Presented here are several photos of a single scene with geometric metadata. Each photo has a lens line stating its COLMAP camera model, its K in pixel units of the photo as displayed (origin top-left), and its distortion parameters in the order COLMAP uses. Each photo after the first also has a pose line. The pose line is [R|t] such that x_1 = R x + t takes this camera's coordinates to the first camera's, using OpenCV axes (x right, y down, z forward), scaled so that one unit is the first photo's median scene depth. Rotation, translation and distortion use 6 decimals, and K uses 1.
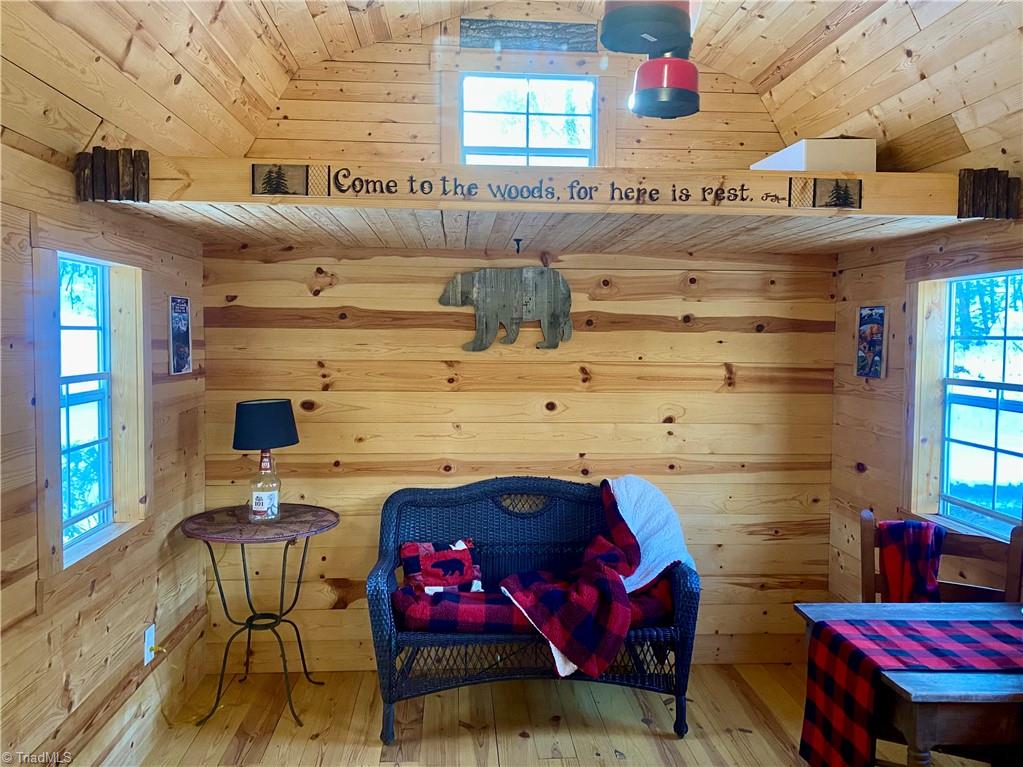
lens RADIAL K [[772.3, 0, 492.4], [0, 772.3, 375.2], [0, 0, 1]] dist [0.000091, 0.005849]
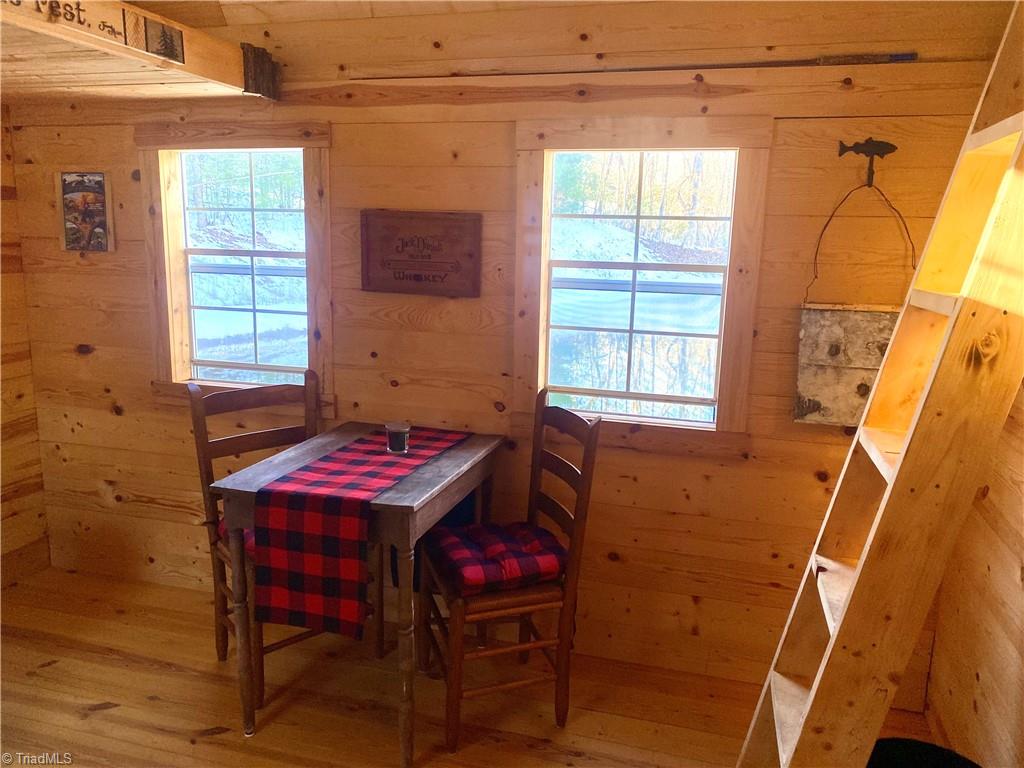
lens RADIAL K [[773.1, 0, 489.1], [0, 773.1, 379.2], [0, 0, 1]] dist [0.000091, 0.005849]
pose [[0.342544, -0.179226, 0.922248, -0.262638], [0.030277, 0.983231, 0.179832, 0.001818], [-0.939014, -0.033677, 0.342227, 0.255832]]
